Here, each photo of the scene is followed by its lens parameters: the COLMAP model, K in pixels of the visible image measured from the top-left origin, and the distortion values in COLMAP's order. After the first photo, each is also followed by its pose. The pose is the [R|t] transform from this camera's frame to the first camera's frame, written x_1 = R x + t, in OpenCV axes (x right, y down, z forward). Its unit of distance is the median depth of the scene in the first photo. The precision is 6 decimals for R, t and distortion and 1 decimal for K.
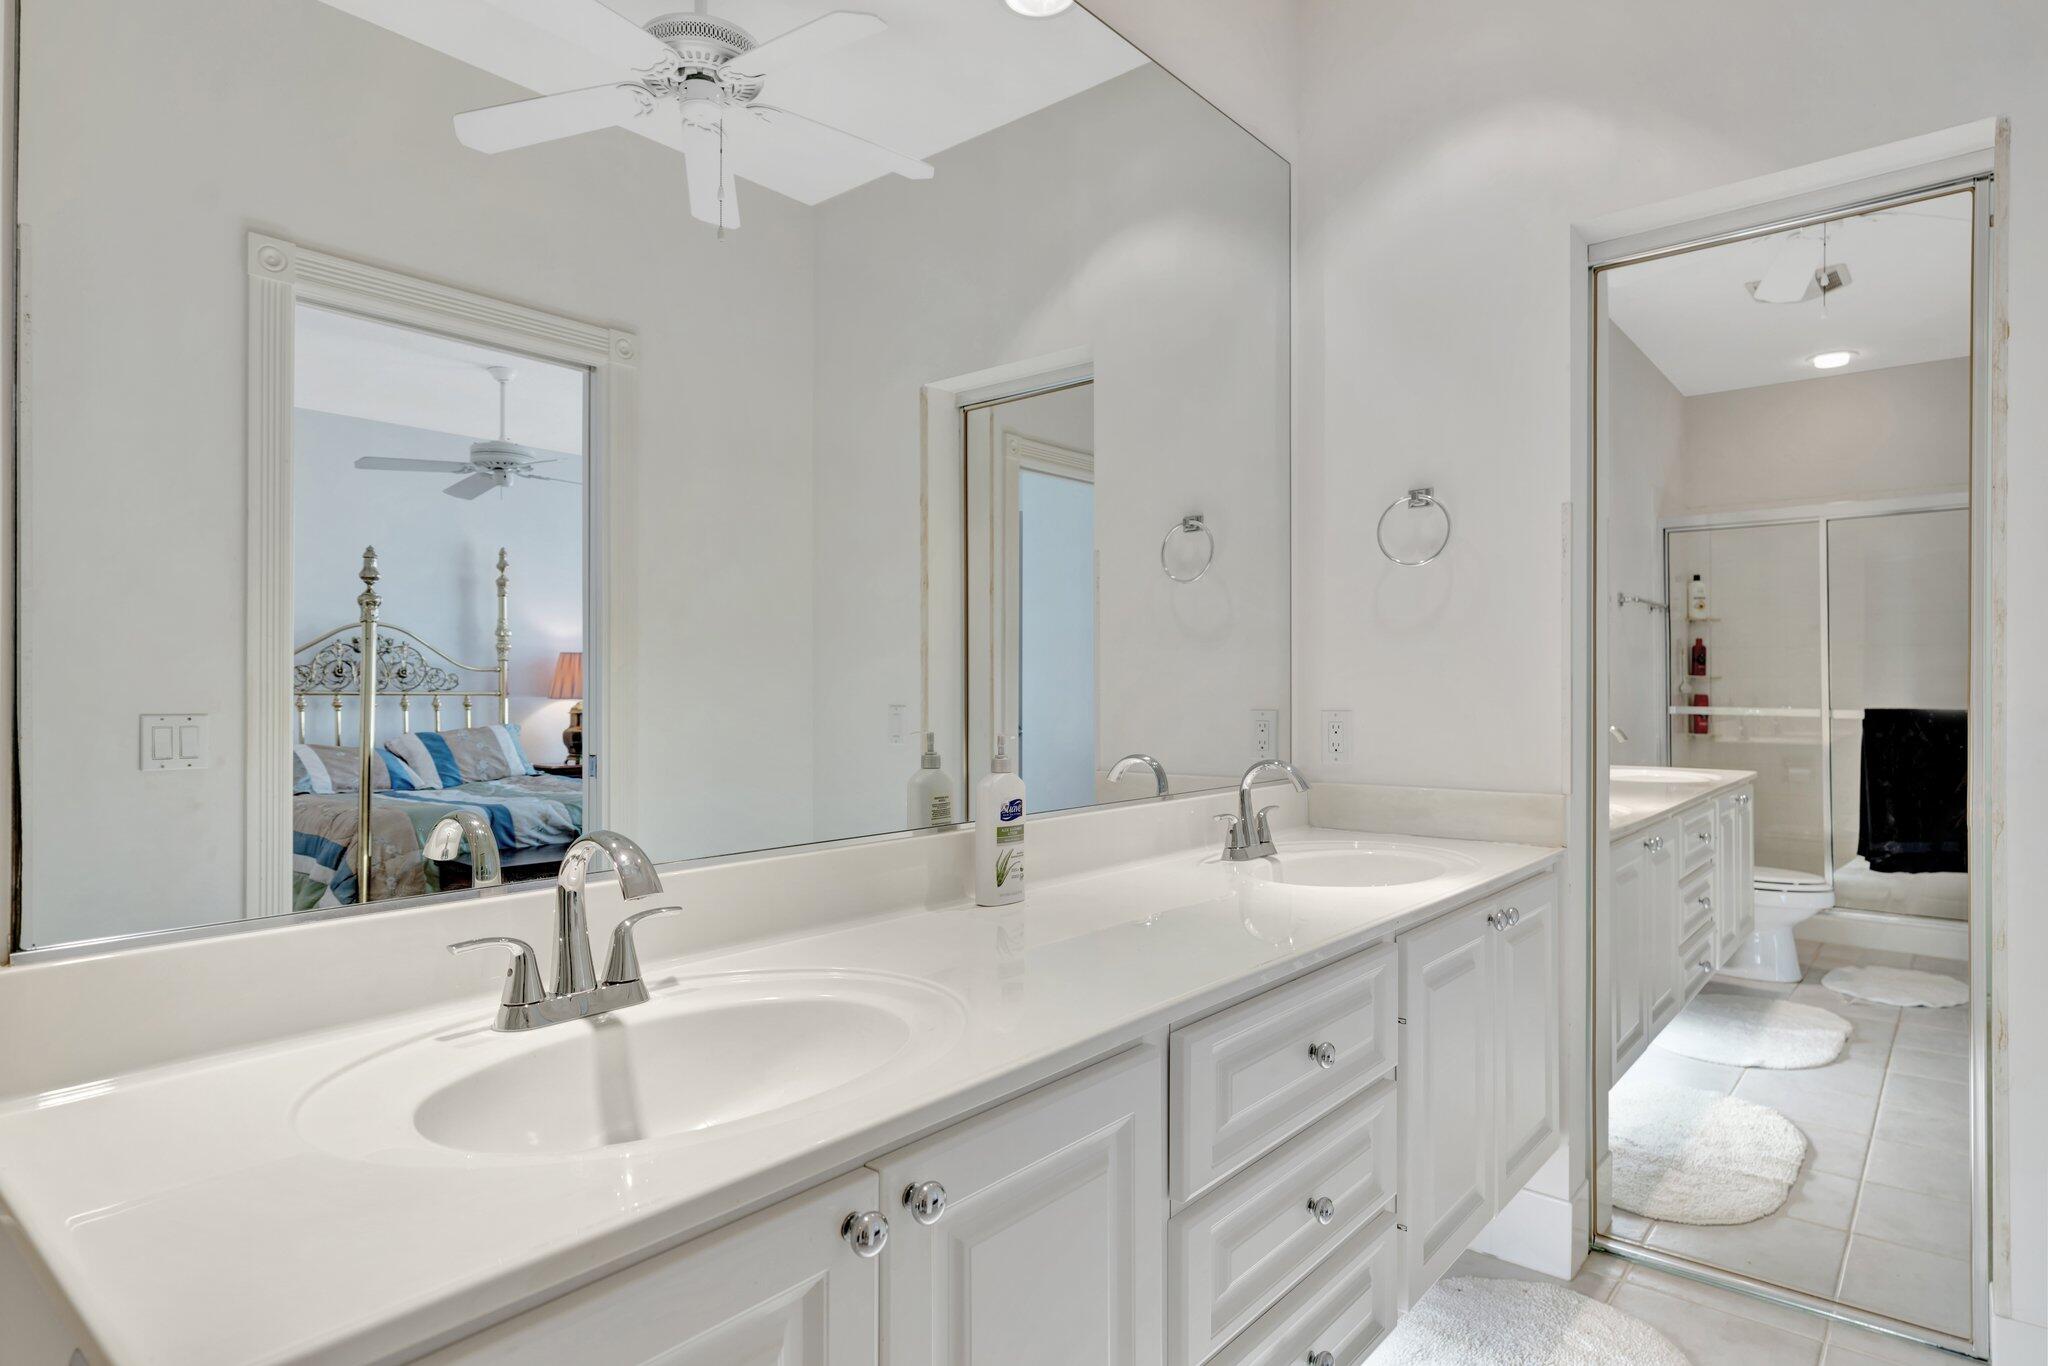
lens RADIAL K [[1150.4, 0, 1024.0], [0, 1150.4, 689.0], [0, 0, 1]] dist [-0.005642, -0.000584]
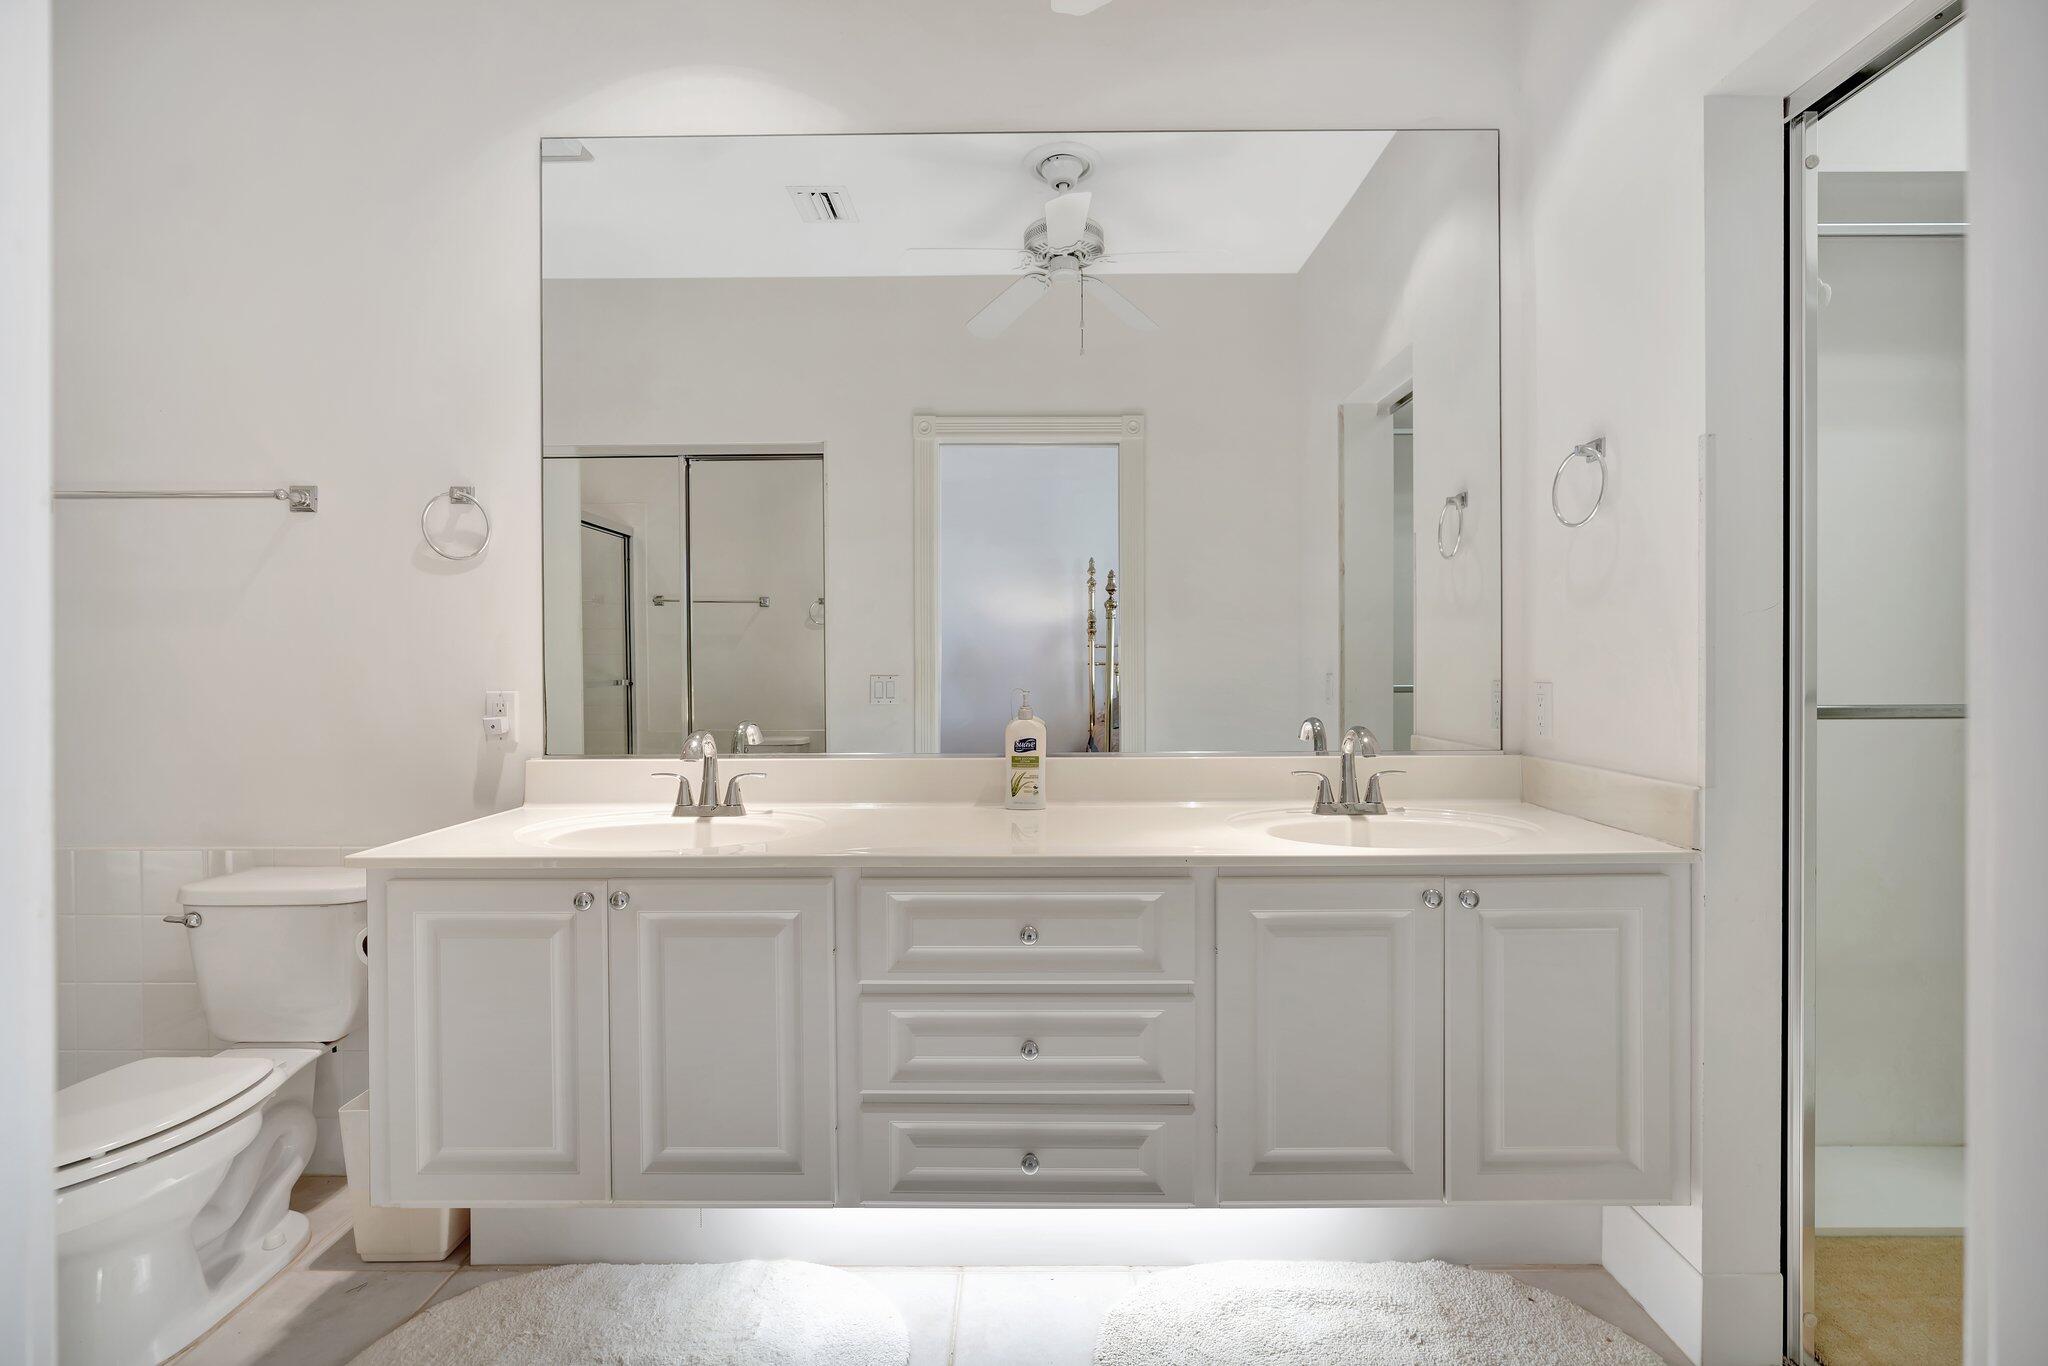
lens RADIAL K [[929.4, 0, 1018.4], [0, 929.4, 697.7], [0, 0, 1]] dist [-0.016356, 0.006465]
pose [[0.623028, 0.028910, -0.781665, 0.886700], [0.003701, 0.999197, 0.039906, -0.001746], [0.782191, -0.027755, 0.622420, 0.262028]]
